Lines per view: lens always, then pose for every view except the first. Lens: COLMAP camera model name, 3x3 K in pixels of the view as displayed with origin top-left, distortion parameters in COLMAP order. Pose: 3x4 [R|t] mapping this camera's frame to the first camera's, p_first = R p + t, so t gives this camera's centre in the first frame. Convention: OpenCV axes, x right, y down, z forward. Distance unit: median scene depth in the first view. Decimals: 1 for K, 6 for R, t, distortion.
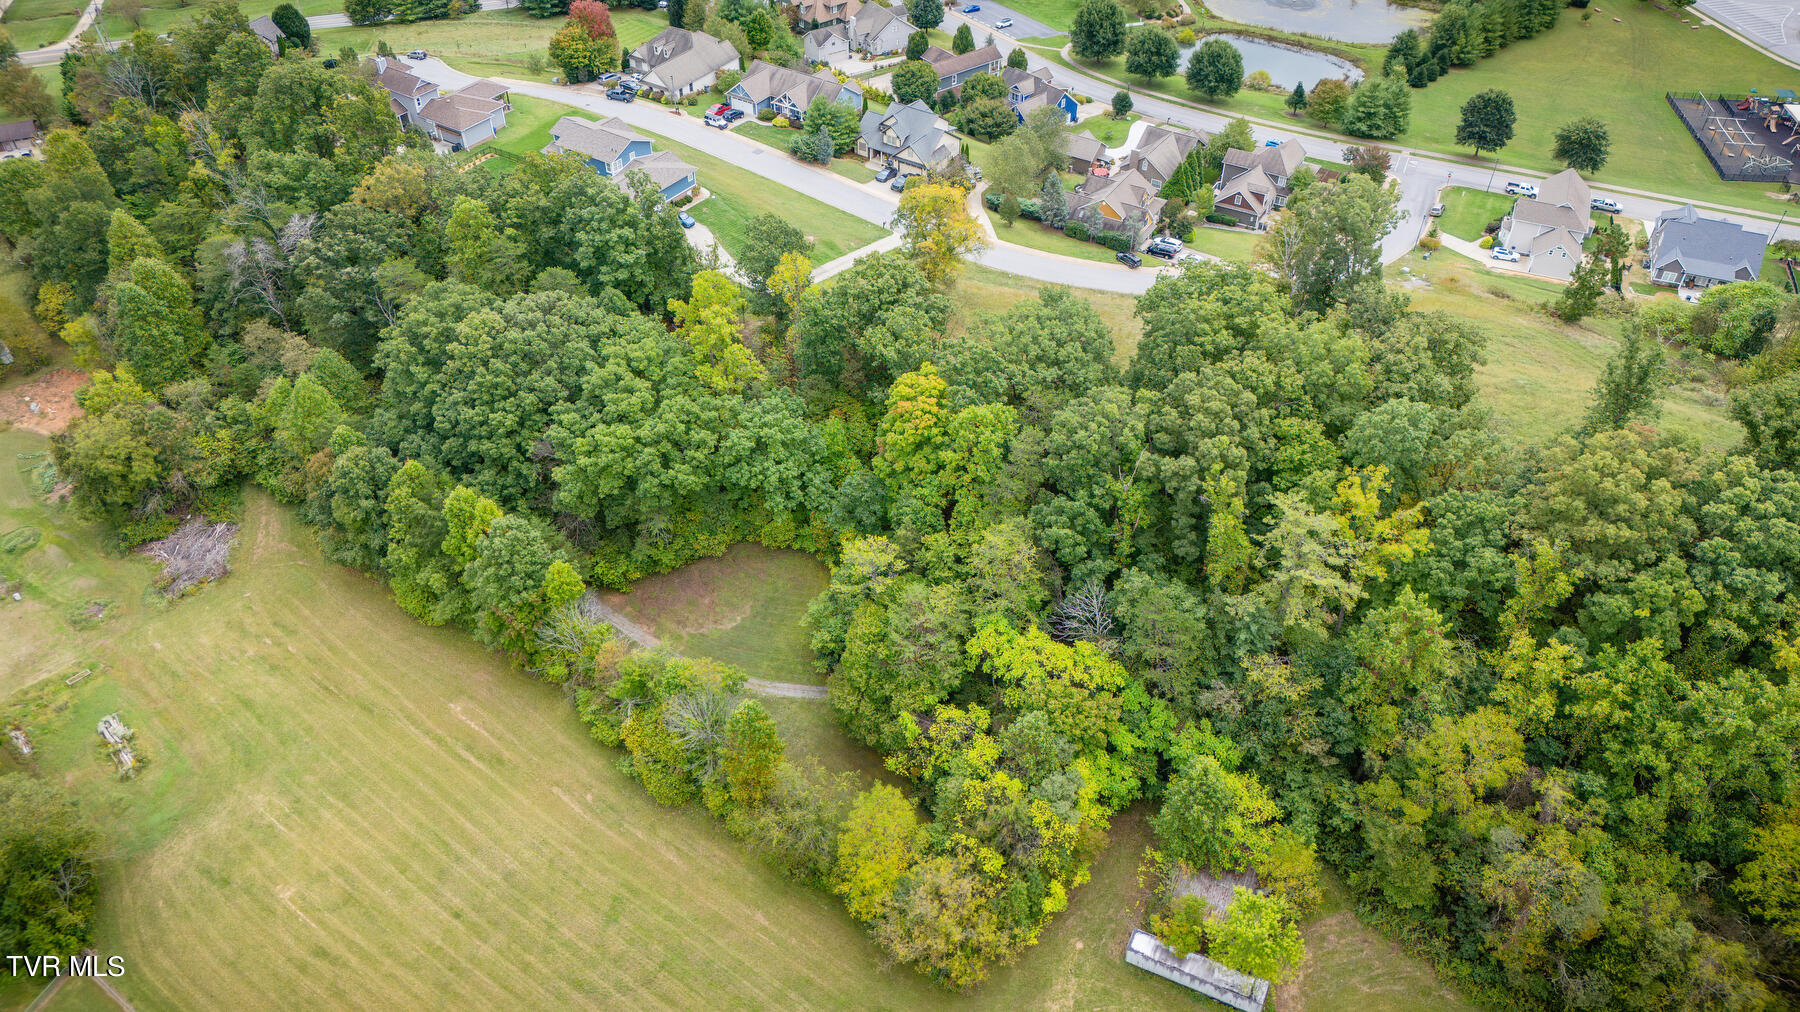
lens RADIAL K [[1316.3, 0, 895.1], [0, 1316.3, 505.6], [0, 0, 1]] dist [0.059059, -0.060224]
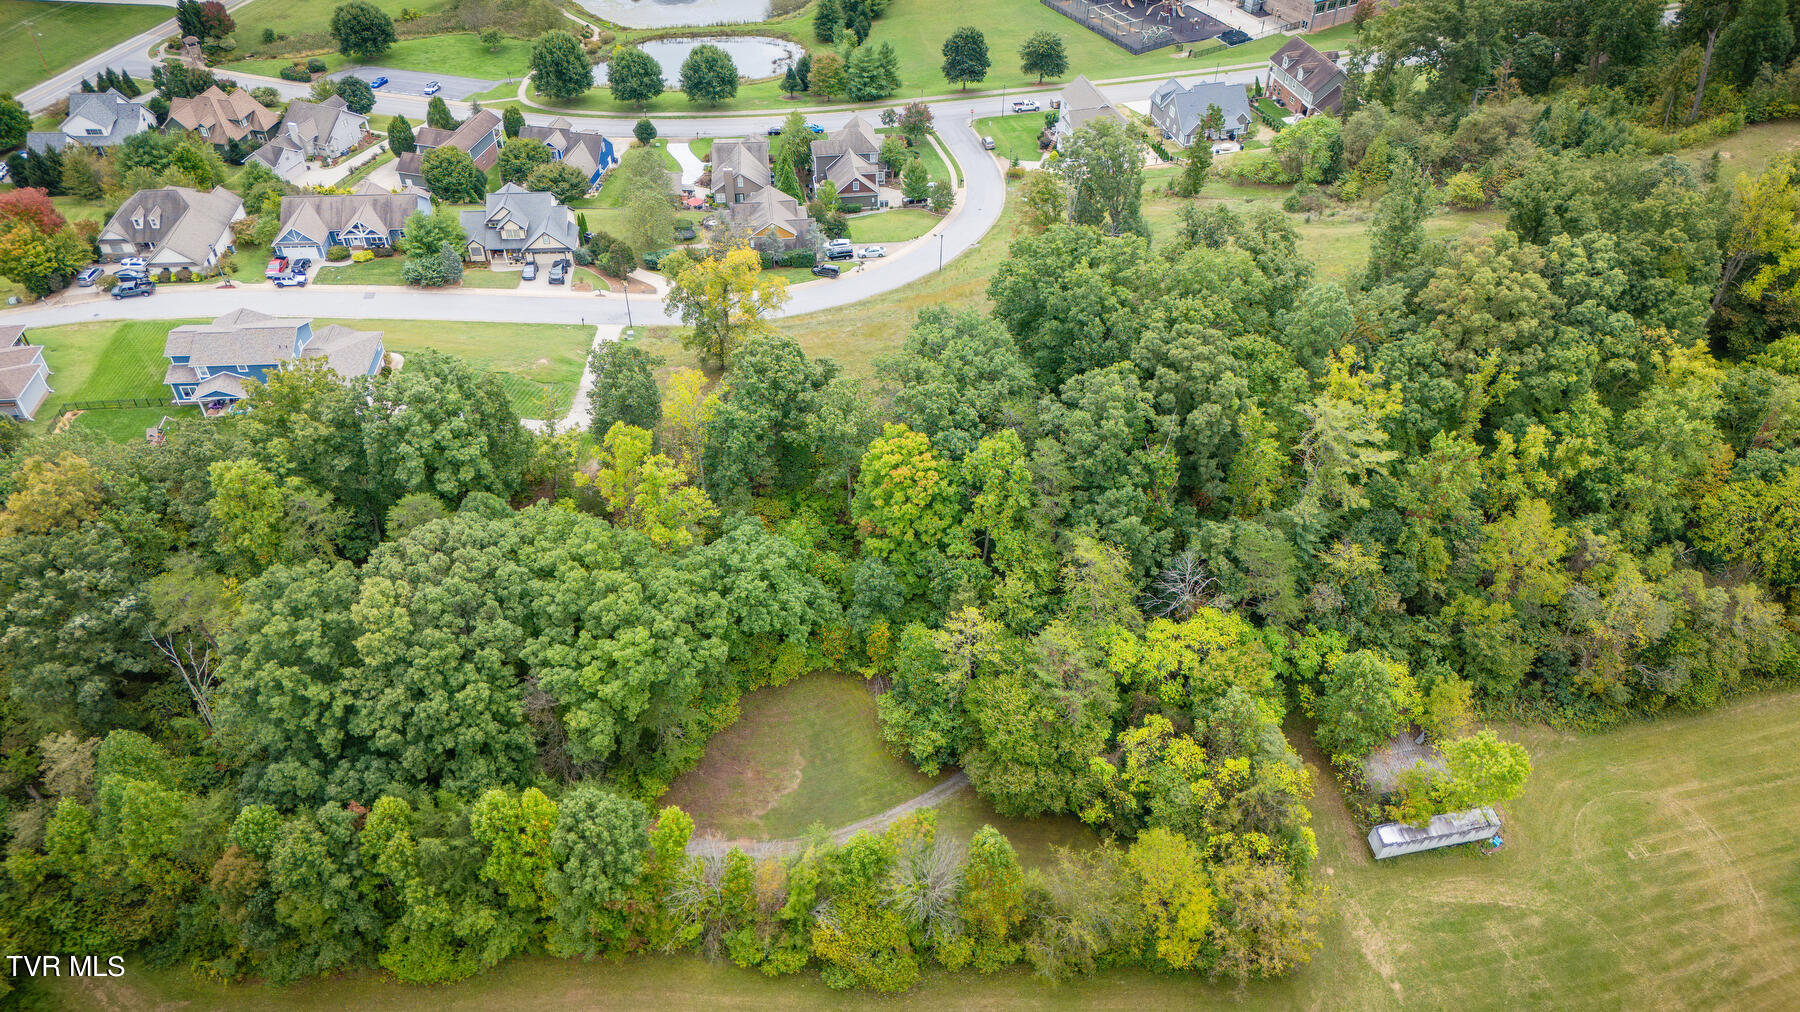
lens RADIAL K [[1316.3, 0, 895.1], [0, 1316.3, 505.6], [0, 0, 1]] dist [0.059059, -0.060224]
pose [[0.788894, -0.402898, 0.464025, -0.301402], [0.403214, 0.909187, 0.103910, -0.105987], [-0.463750, 0.105127, 0.879707, 0.127791]]
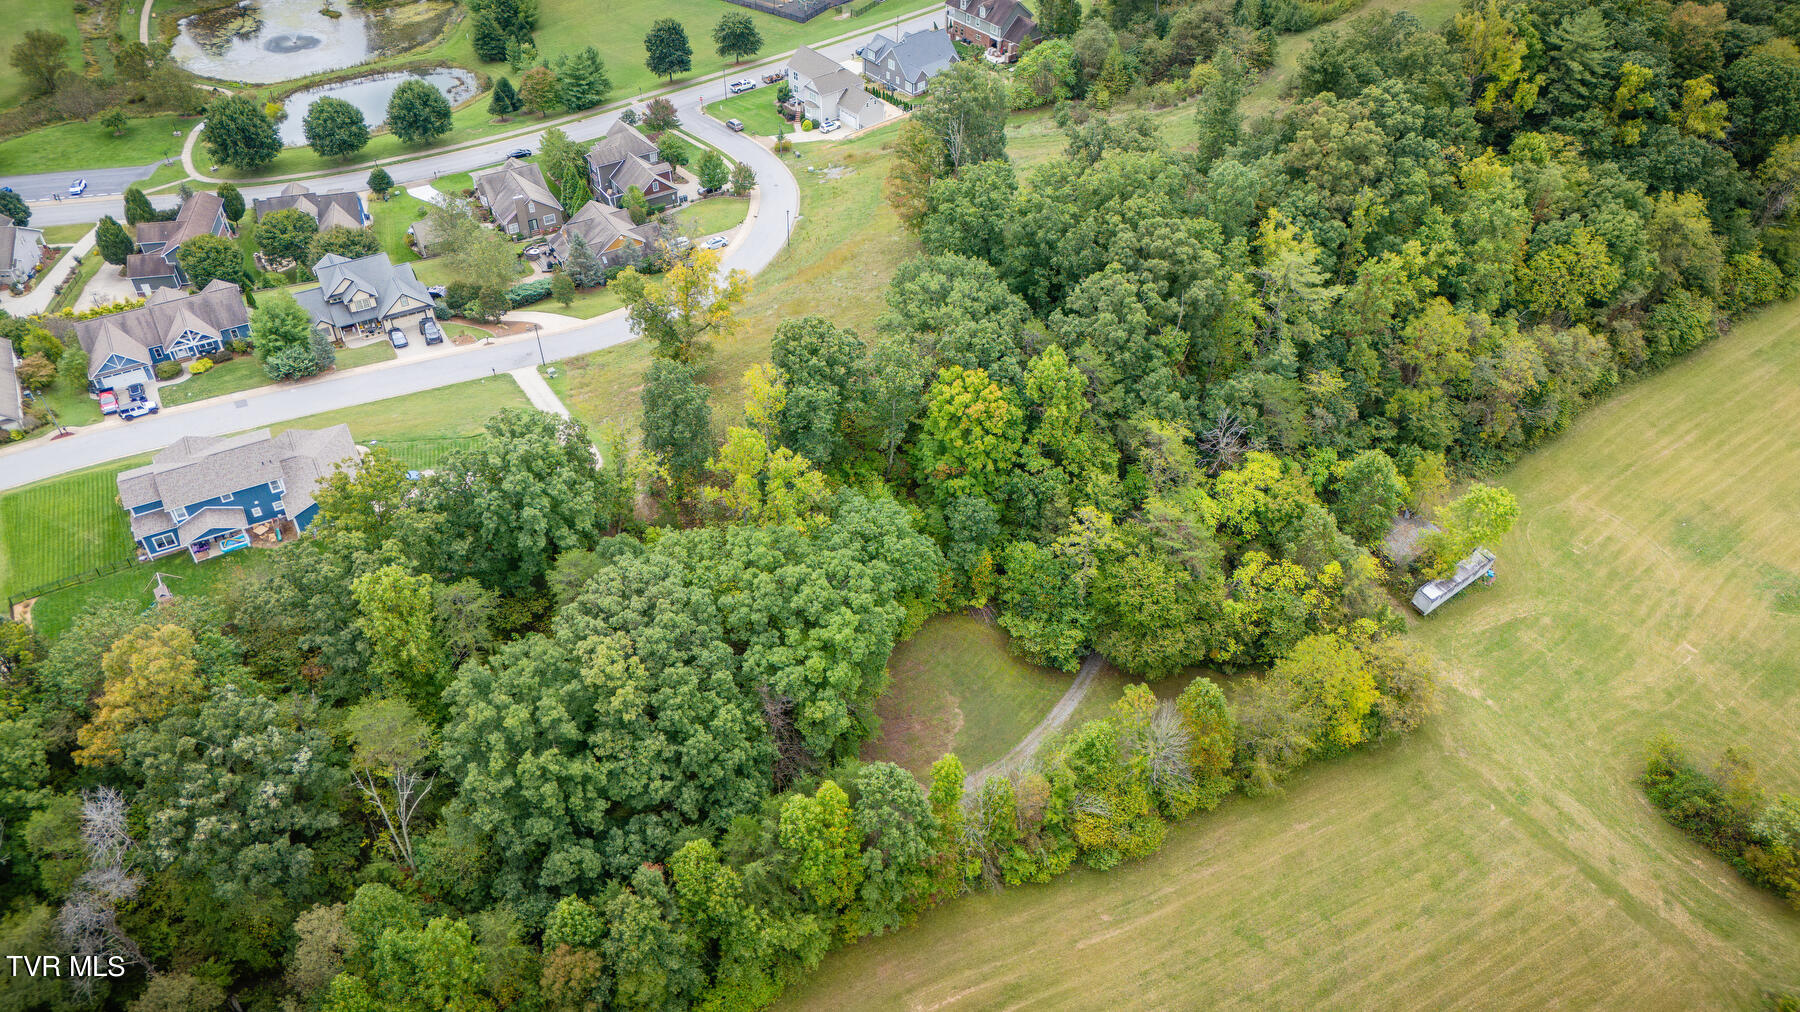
lens RADIAL K [[1316.3, 0, 895.1], [0, 1316.3, 505.6], [0, 0, 1]] dist [0.059059, -0.060224]
pose [[0.453505, -0.587694, 0.670036, -0.502507], [0.583286, 0.764139, 0.275443, -0.227511], [-0.673877, 0.265908, 0.689335, 0.259844]]
